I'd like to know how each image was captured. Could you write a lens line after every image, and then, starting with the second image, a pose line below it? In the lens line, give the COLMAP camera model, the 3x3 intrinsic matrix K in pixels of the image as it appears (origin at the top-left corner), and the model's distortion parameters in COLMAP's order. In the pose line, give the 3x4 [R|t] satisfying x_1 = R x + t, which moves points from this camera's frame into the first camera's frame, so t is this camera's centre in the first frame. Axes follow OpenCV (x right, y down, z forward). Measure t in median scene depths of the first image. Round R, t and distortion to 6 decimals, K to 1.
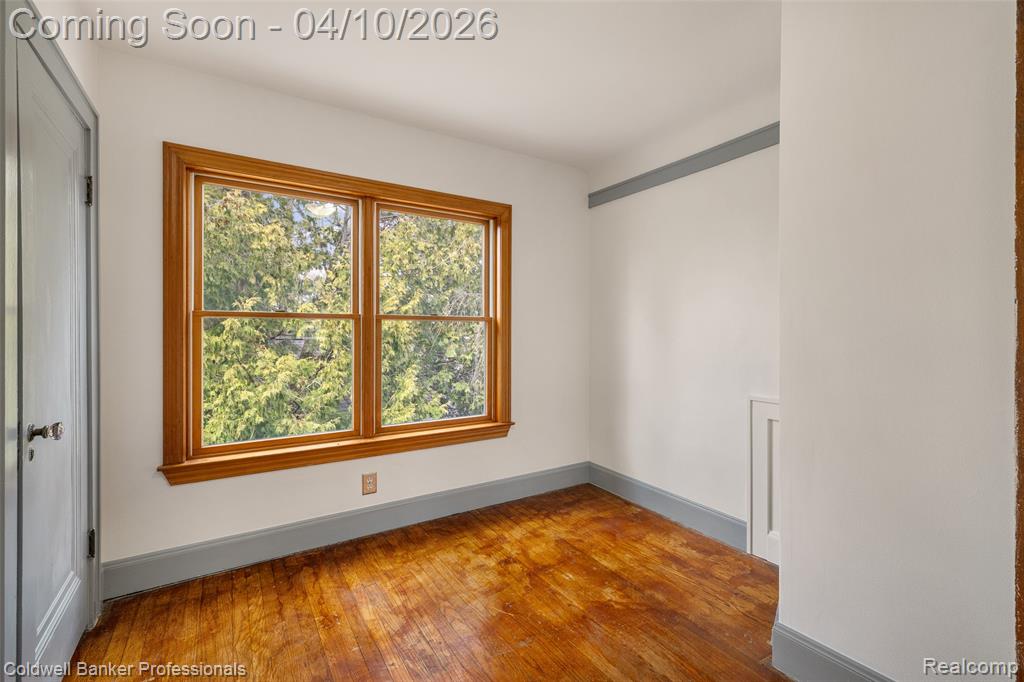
lens RADIAL K [[441.2, 0, 520.2], [0, 441.2, 332.5], [0, 0, 1]] dist [0.004133, -0.000314]
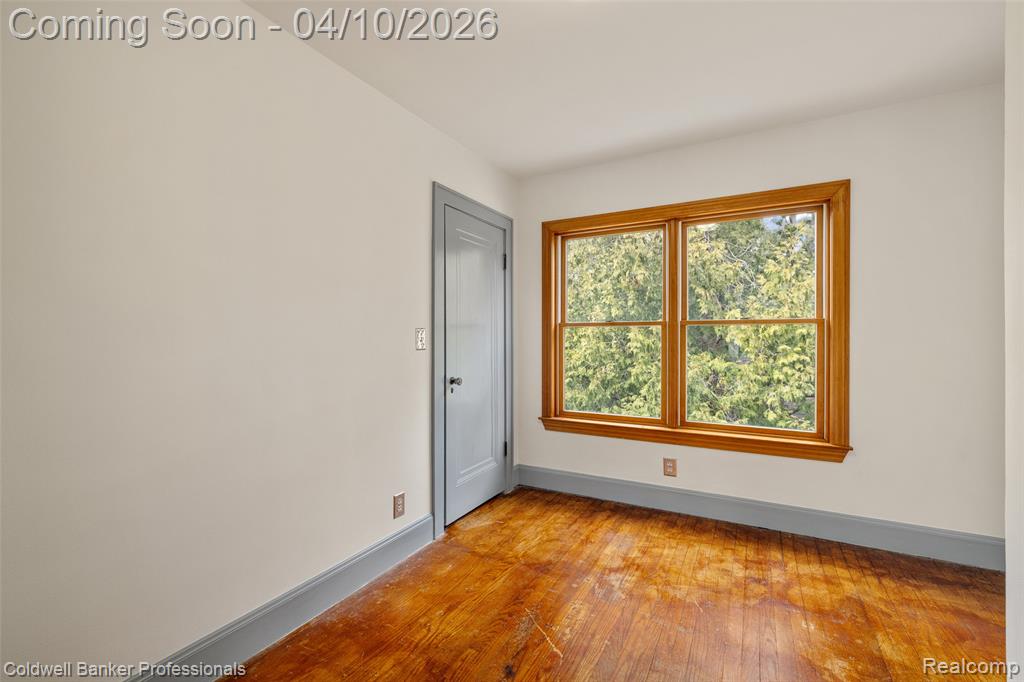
lens RADIAL K [[441.2, 0, 522.2], [0, 441.2, 338.3], [0, 0, 1]] dist [0.004133, -0.000314]
pose [[0.492010, 0.000427, -0.870590, 0.523694], [0.000294, 1.000000, 0.000656, 0.003717], [0.870590, -0.000578, 0.492009, 0.101794]]
